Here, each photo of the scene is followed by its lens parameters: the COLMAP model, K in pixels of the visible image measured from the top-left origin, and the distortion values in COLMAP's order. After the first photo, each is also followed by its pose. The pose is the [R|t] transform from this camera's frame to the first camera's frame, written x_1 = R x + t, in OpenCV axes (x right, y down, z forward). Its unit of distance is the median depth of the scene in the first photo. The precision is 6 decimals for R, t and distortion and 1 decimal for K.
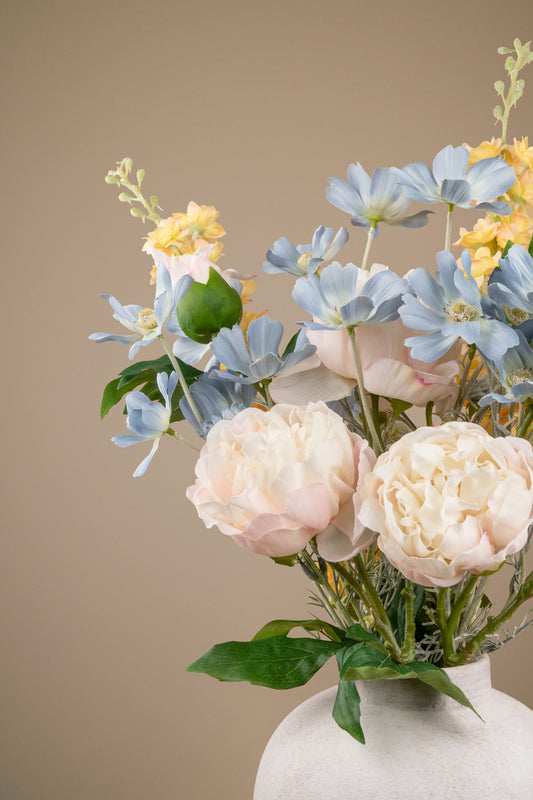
lens RADIAL K [[2262.5, 0, 266.5], [0, 2262.5, 400.0], [0, 0, 1]] dist [0.167178, 0.068827]
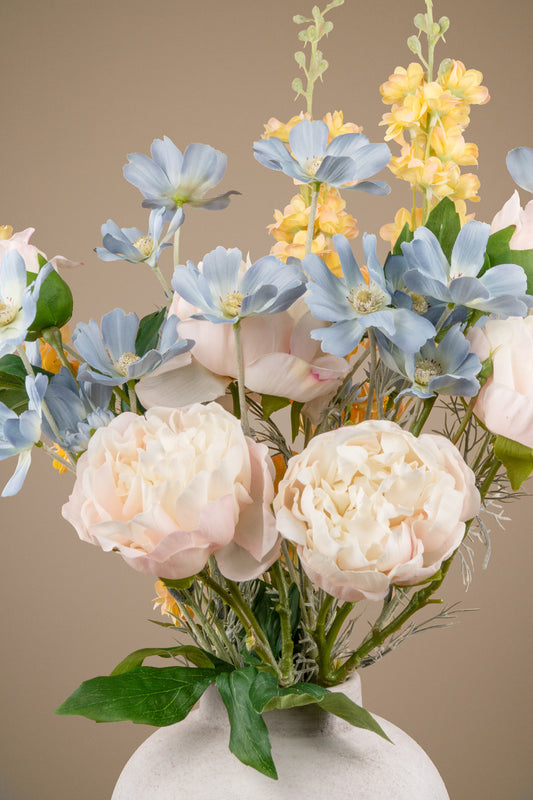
lens RADIAL K [[2262.5, 0, 266.5], [0, 2262.5, 400.0], [0, 0, 1]] dist [0.167178, 0.068827]
pose [[0.939298, -0.032029, 0.341605, -0.256169], [0.029802, 0.999487, 0.011765, -0.010145], [-0.341806, -0.000870, 0.939770, 0.145360]]
